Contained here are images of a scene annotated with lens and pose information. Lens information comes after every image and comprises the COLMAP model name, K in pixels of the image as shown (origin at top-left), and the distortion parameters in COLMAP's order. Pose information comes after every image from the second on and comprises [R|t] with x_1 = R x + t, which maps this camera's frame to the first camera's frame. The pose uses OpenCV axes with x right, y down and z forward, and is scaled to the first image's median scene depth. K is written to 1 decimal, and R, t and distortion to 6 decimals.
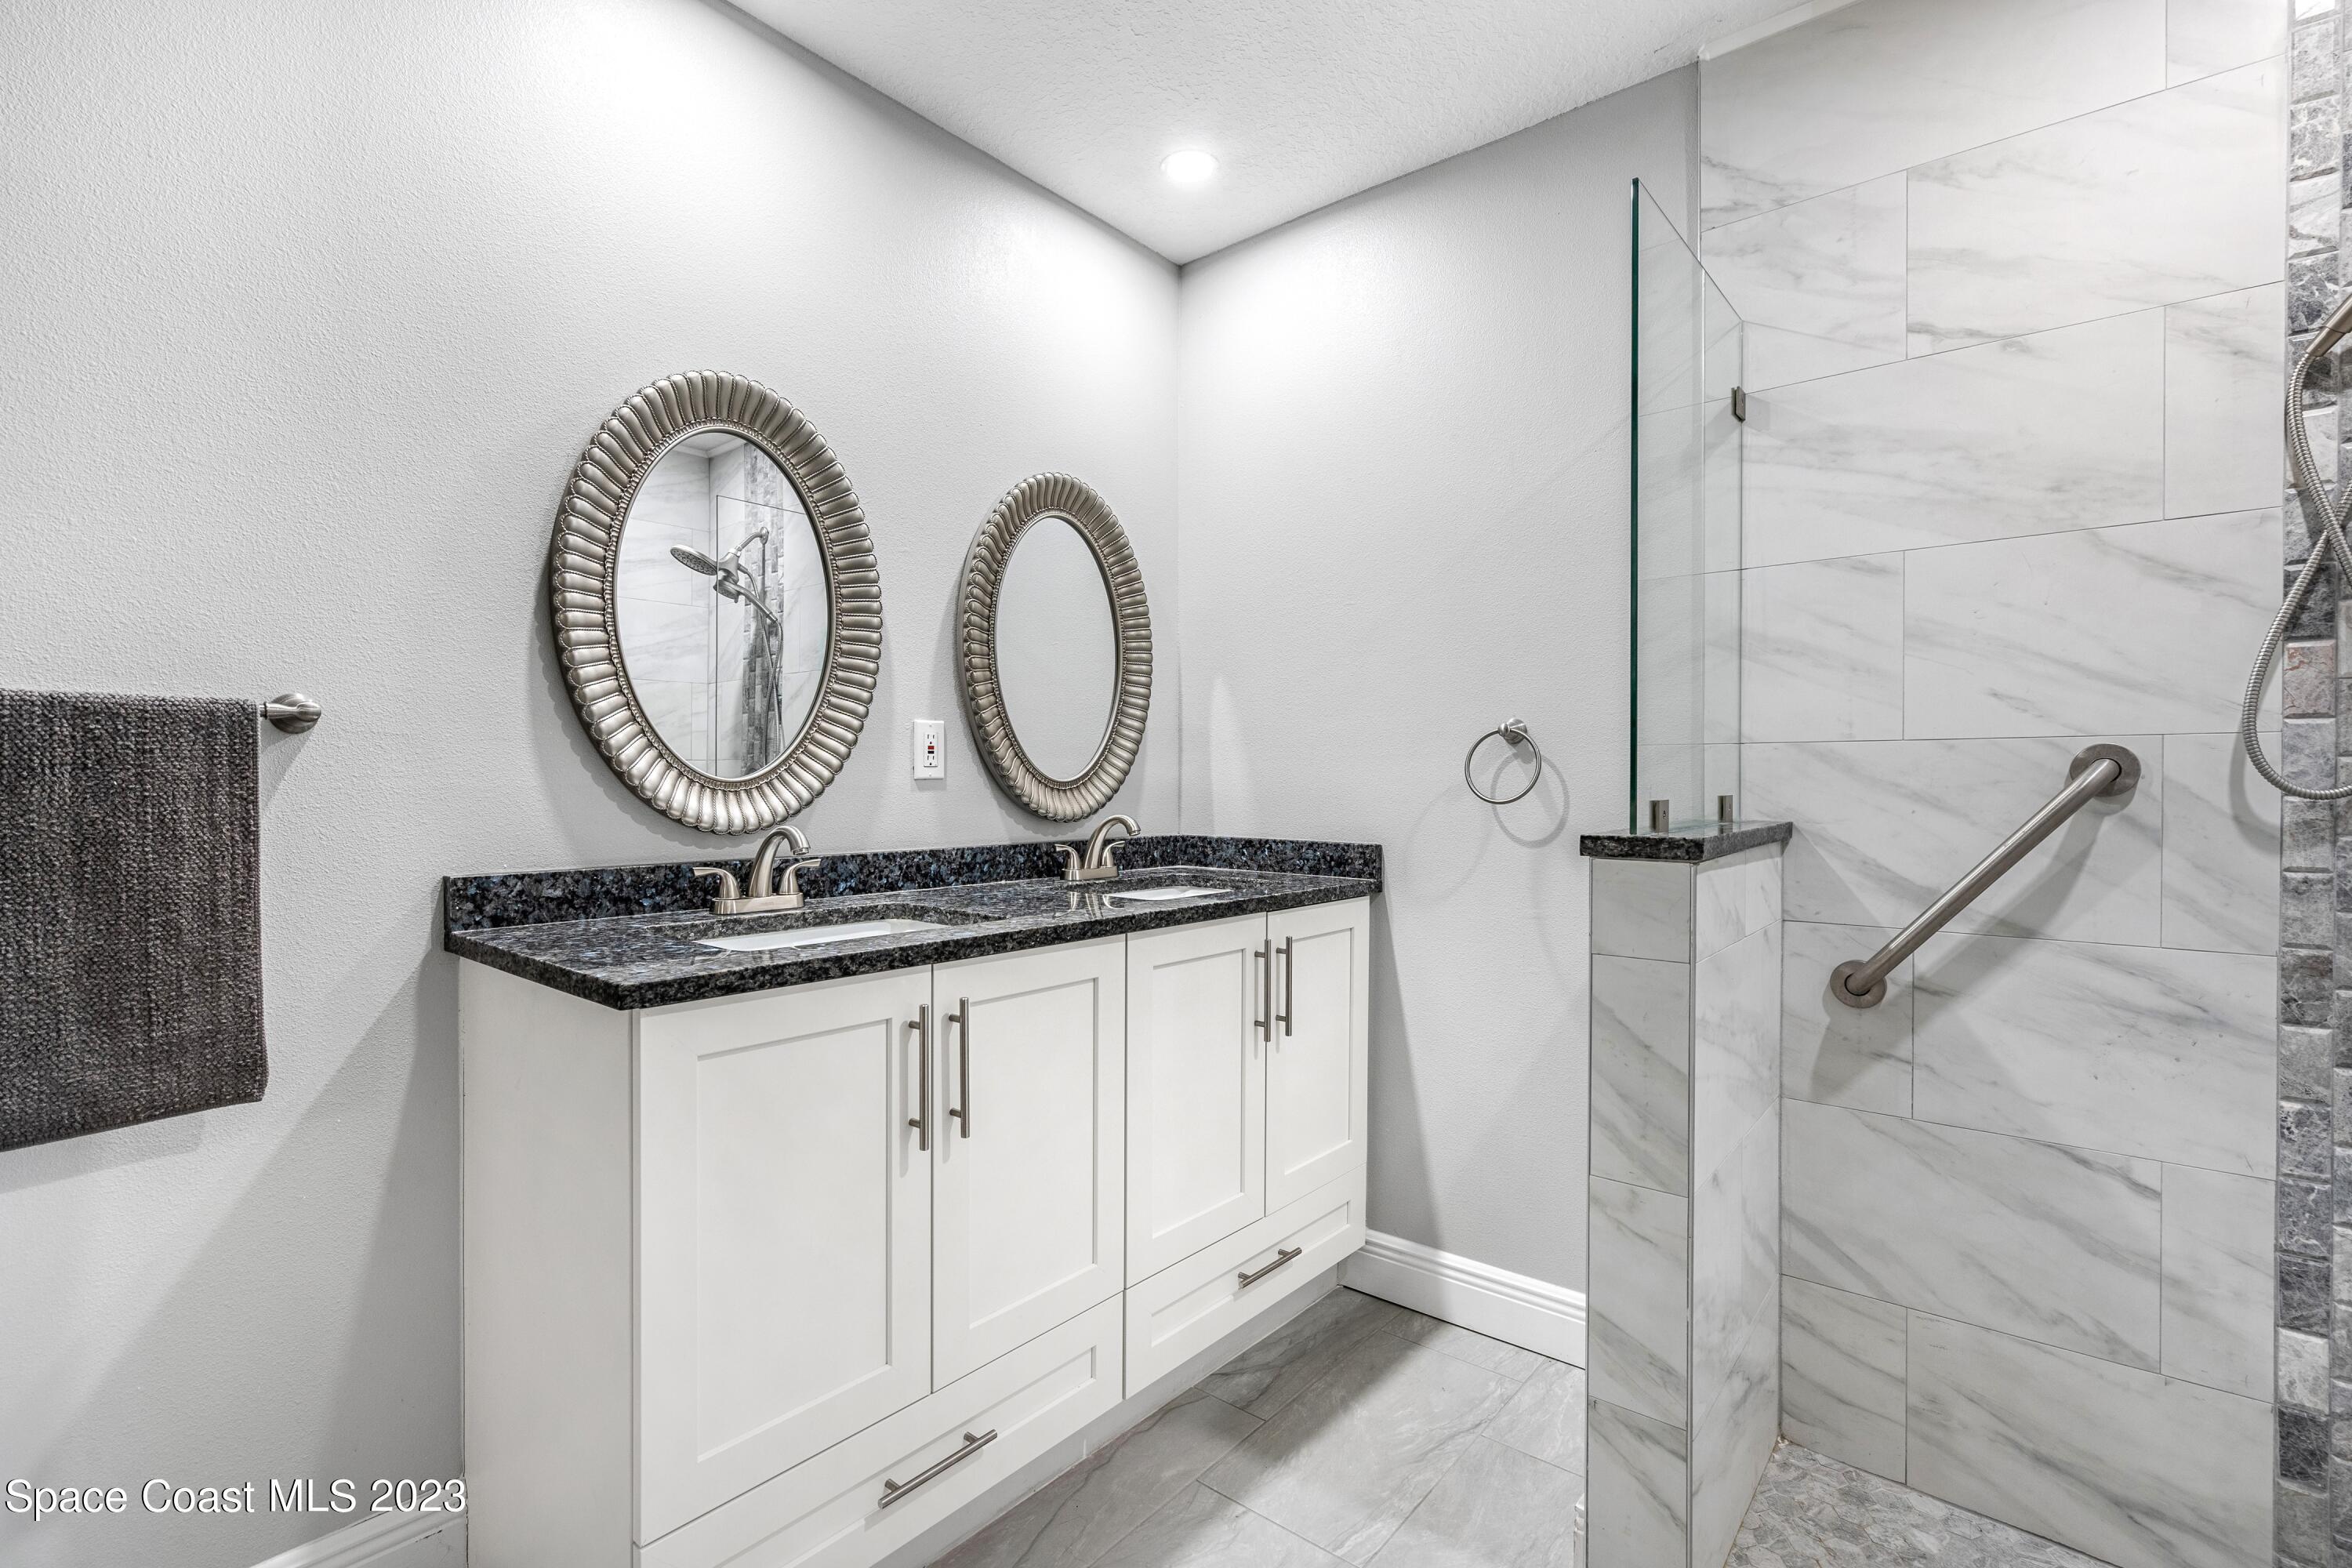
lens RADIAL K [[1060.6, 0, 1180.3], [0, 1060.6, 788.6], [0, 0, 1]] dist [-0.006741, 0.001520]
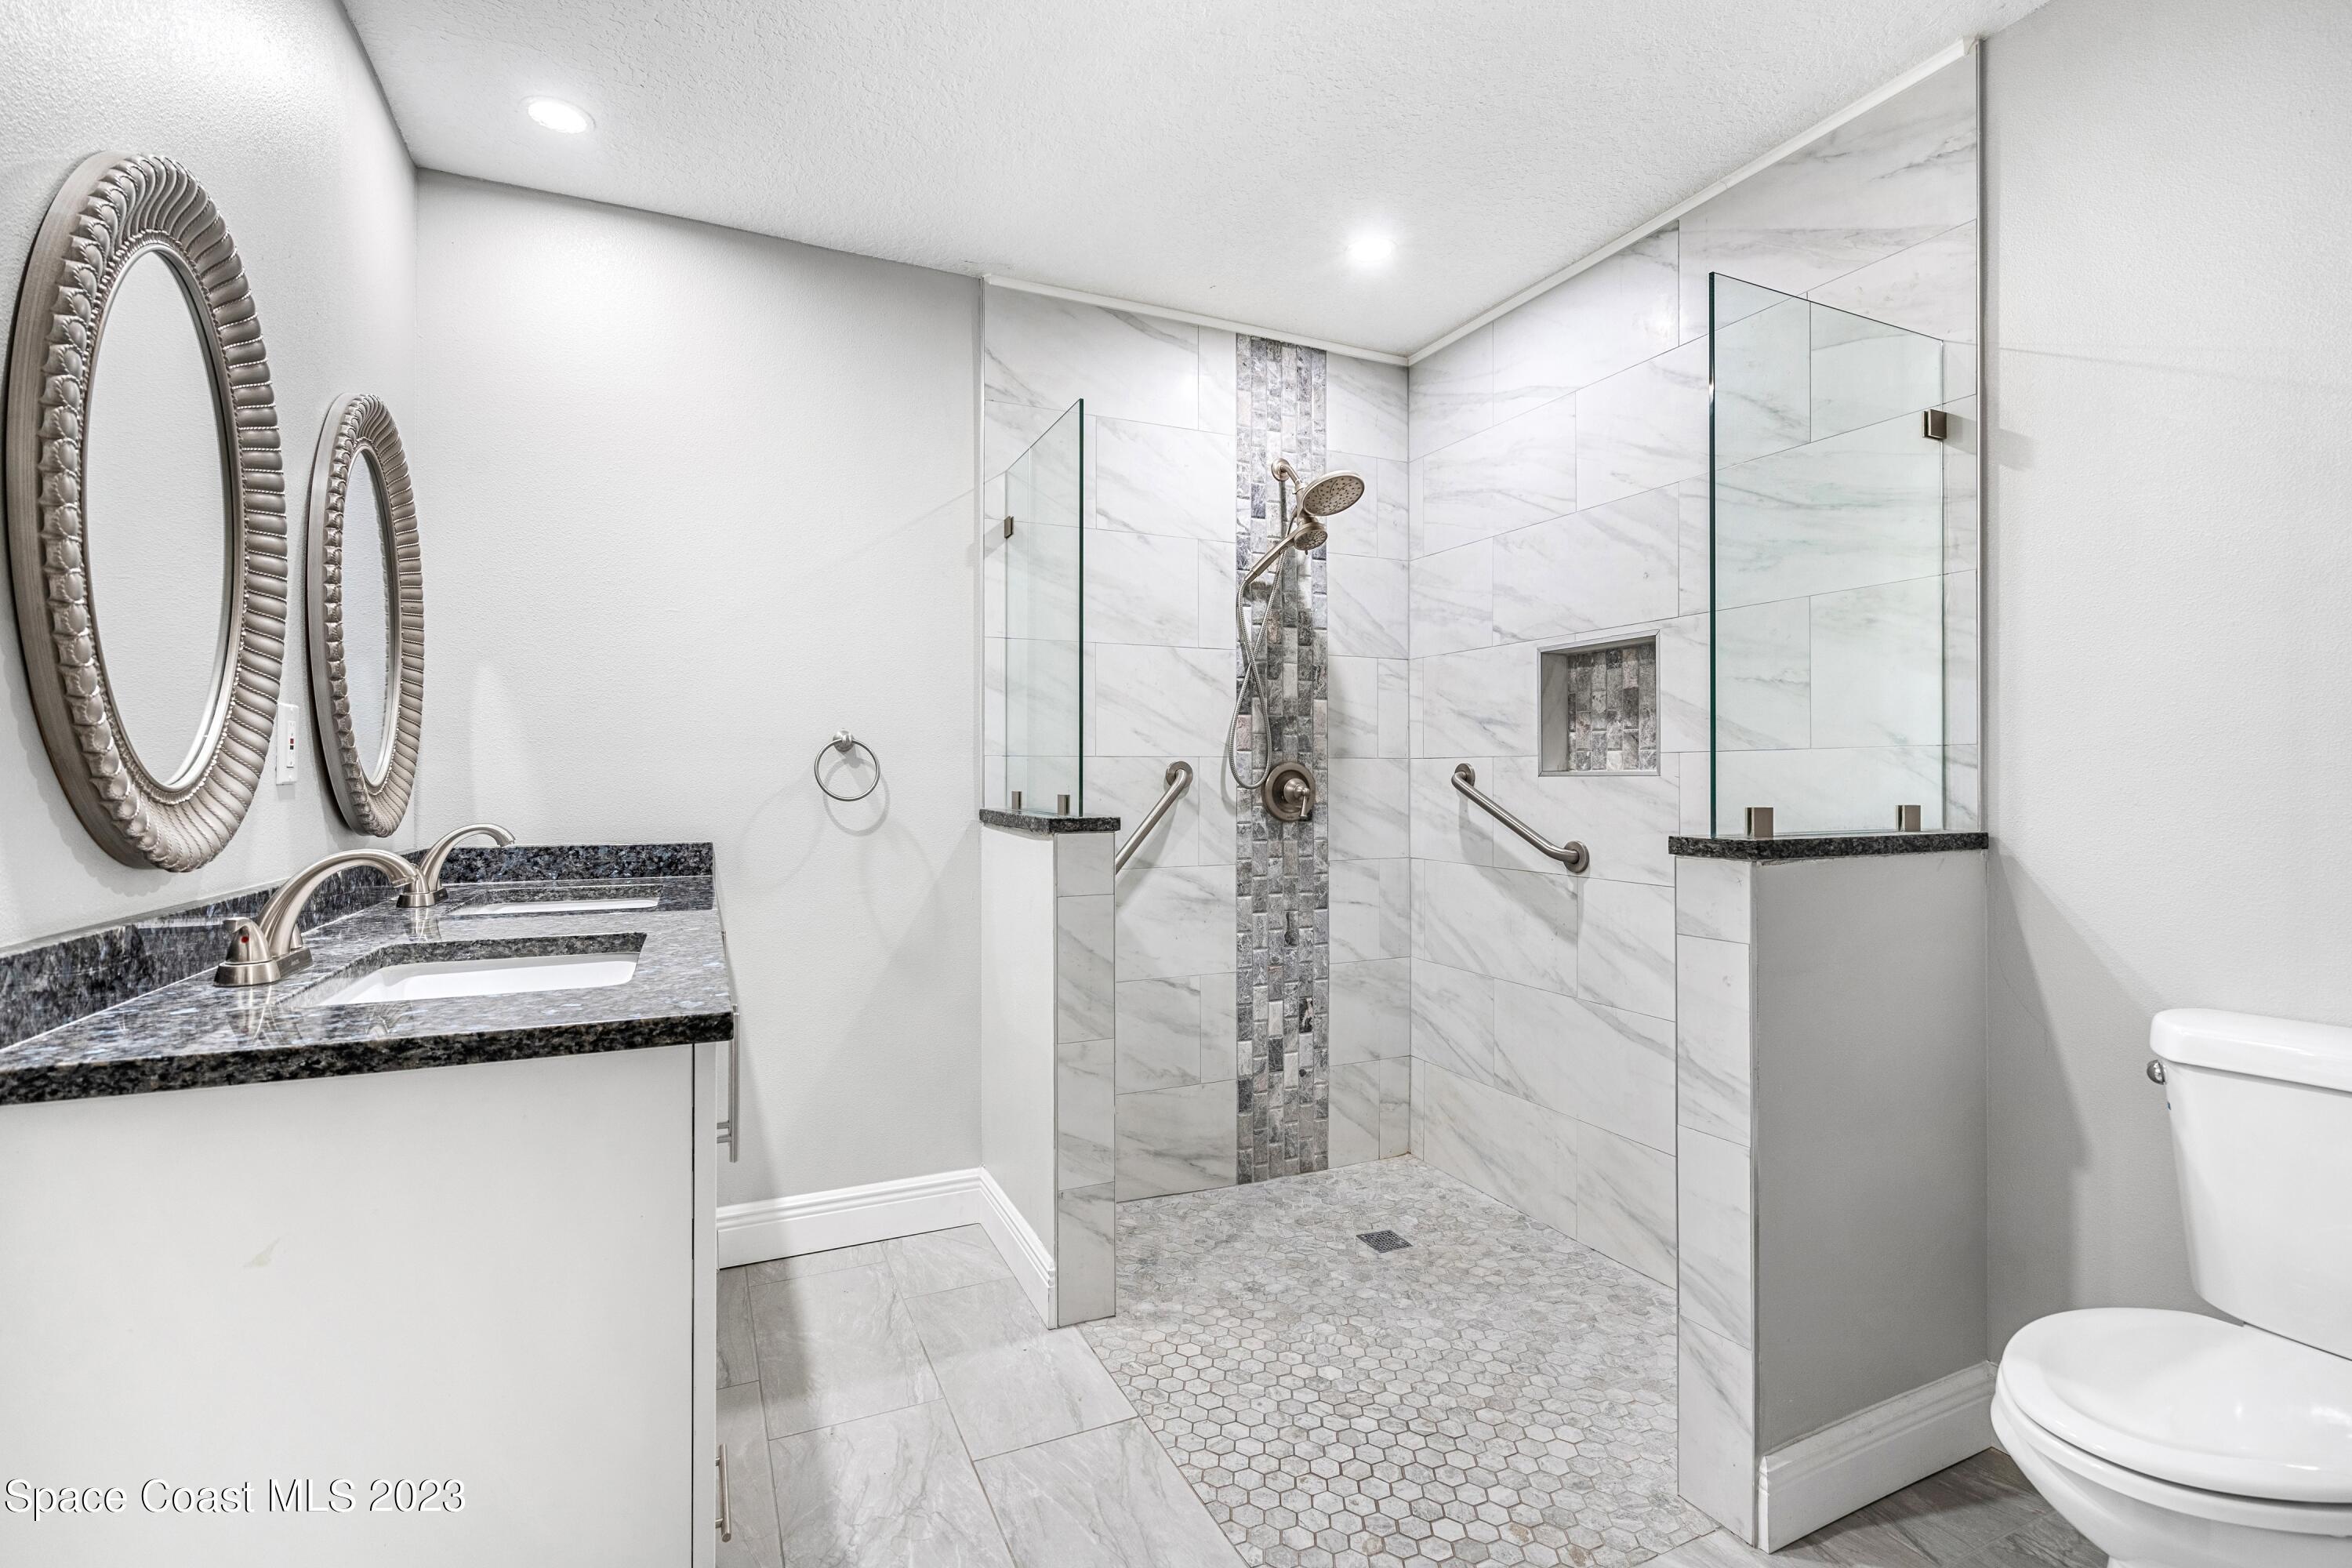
lens RADIAL K [[1060.6, 0, 1176.9], [0, 1060.6, 777.1], [0, 0, 1]] dist [-0.006741, 0.001520]
pose [[0.432182, -0.000893, 0.901786, -0.856818], [0.008516, 0.999959, -0.003092, -0.008223], [-0.901746, 0.009016, 0.432172, 0.182525]]
